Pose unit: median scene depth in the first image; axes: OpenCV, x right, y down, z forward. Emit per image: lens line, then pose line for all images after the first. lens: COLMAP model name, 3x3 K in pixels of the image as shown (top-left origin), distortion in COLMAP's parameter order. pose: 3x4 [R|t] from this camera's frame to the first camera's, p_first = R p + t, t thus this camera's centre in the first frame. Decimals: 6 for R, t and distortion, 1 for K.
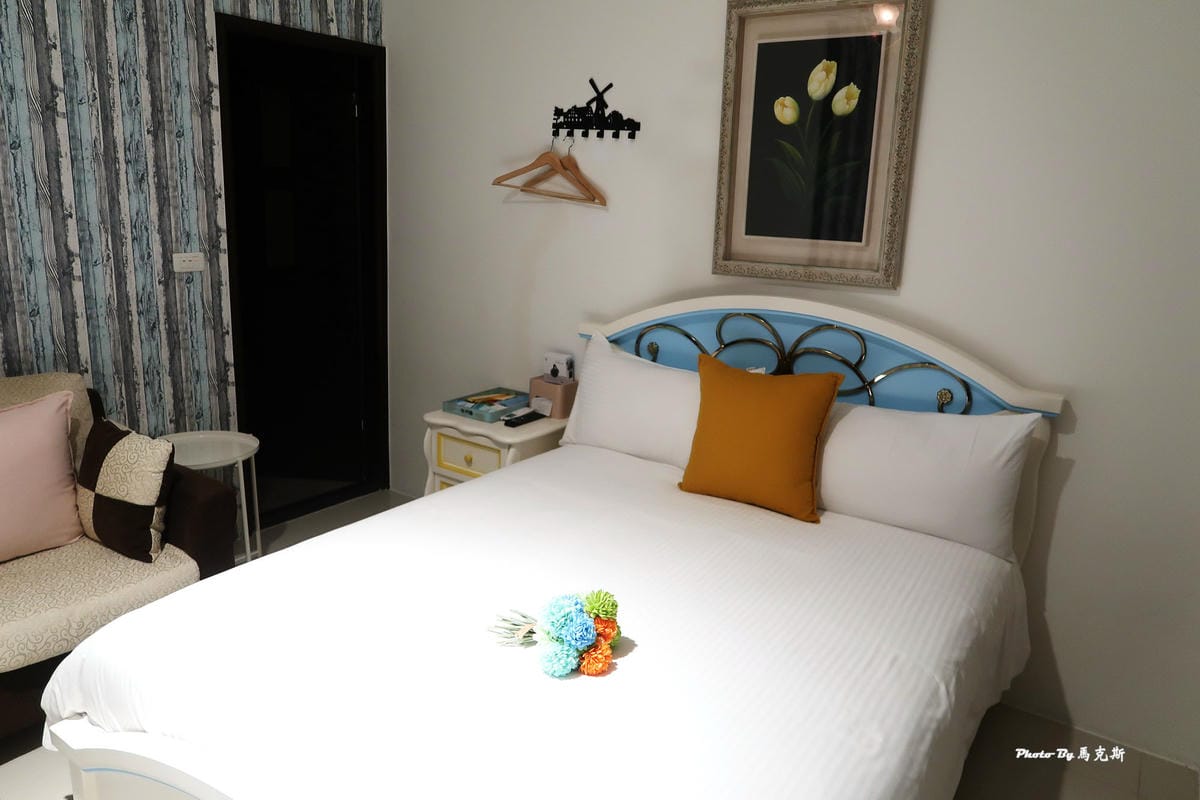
lens RADIAL K [[833.4, 0, 600.0], [0, 833.4, 400.0], [0, 0, 1]] dist [-0.029388, 0.004971]
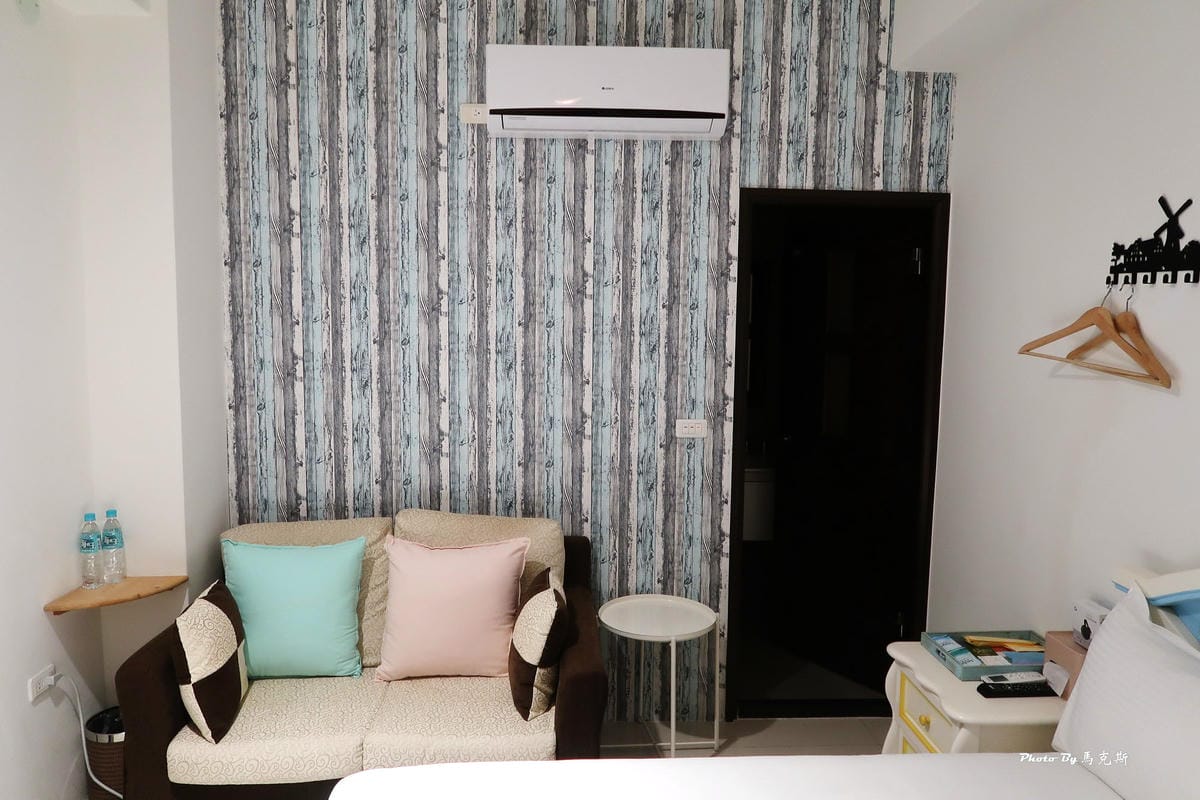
lens RADIAL K [[828.4, 0, 599.6], [0, 828.4, 388.8], [0, 0, 1]] dist [-0.022457, 0.004335]
pose [[0.603331, 0.032003, -0.796849, 0.242553], [-0.180404, 0.978770, -0.097283, -0.095379], [0.776818, 0.202448, 0.596295, 0.298526]]
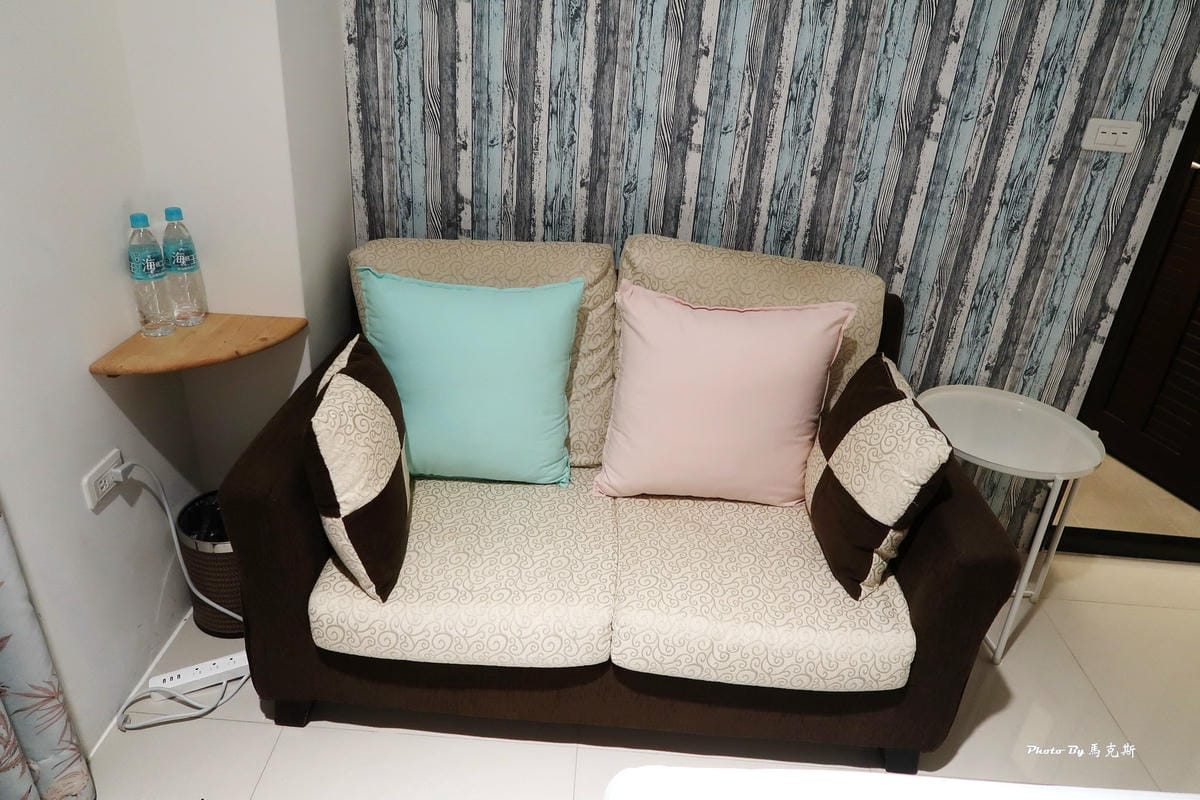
lens RADIAL K [[828.4, 0, 599.6], [0, 828.4, 388.8], [0, 0, 1]] dist [-0.022457, 0.004335]
pose [[0.538759, 0.373497, -0.755142, -0.176842], [-0.252274, 0.926746, 0.278388, -0.067696], [0.803801, 0.040519, 0.593516, 0.351409]]
